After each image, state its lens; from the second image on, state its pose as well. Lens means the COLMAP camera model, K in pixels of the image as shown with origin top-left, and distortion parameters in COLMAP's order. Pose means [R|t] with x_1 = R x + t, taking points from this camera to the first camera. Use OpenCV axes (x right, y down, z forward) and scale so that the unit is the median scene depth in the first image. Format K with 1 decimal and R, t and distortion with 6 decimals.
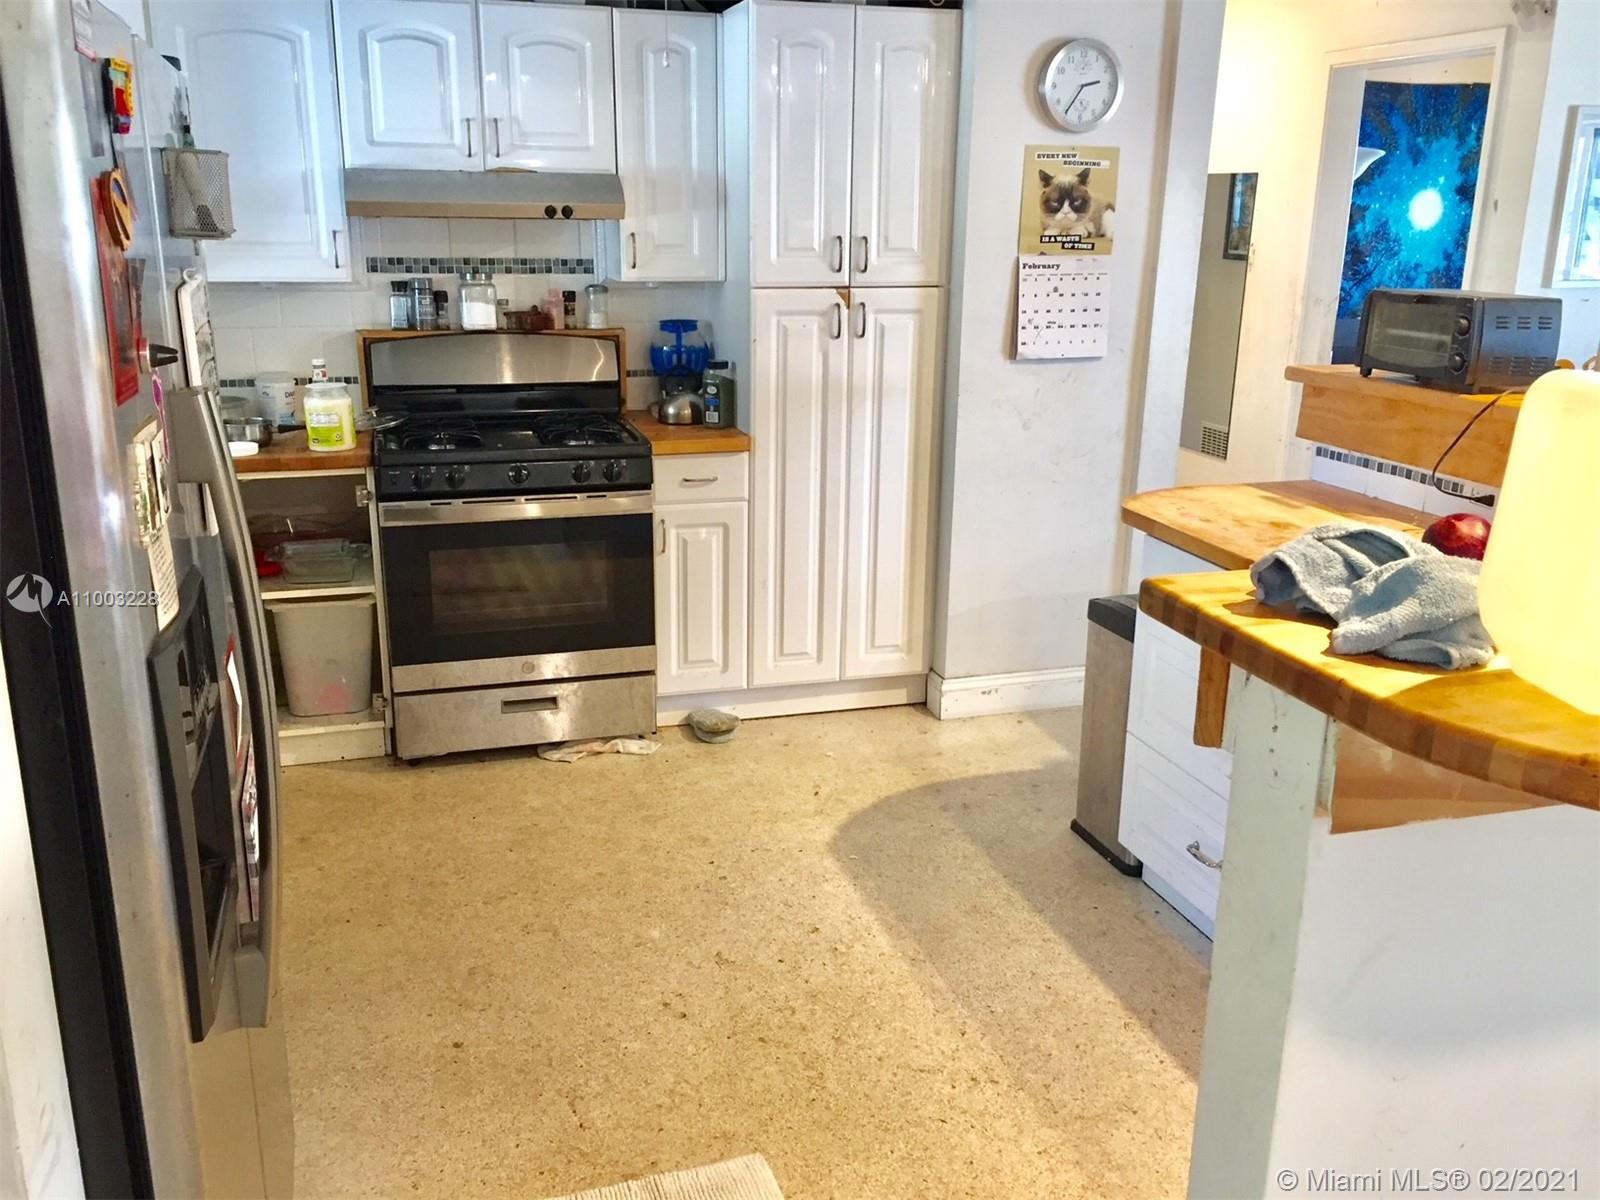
lens RADIAL K [[1360.4, 0, 794.3], [0, 1360.4, 612.8], [0, 0, 1]] dist [0.033400, -0.033643]
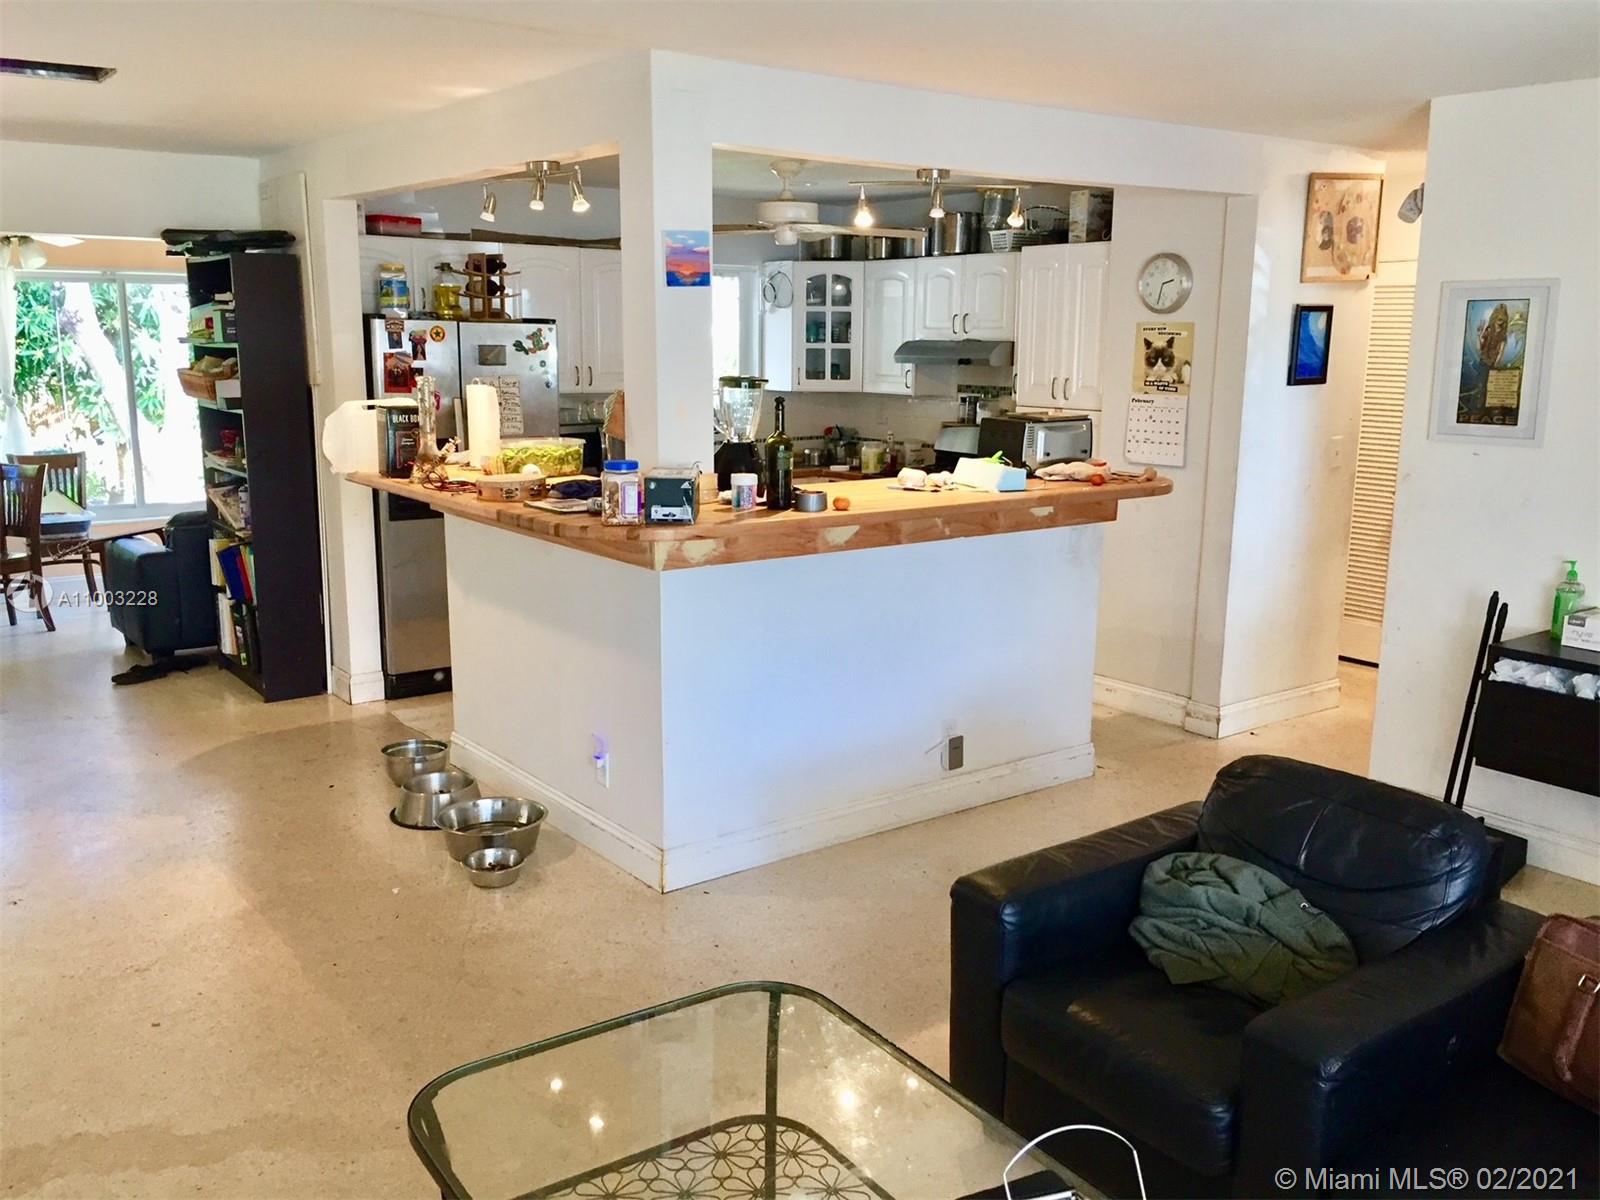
lens RADIAL K [[1360.4, 0, 794.2], [0, 1360.4, 603.2], [0, 0, 1]] dist [0.033400, -0.033643]
pose [[0.356495, 0.173756, -0.917998, 1.449656], [-0.271891, 0.959323, 0.075992, -0.053517], [0.893861, 0.222504, 0.389236, 0.135671]]
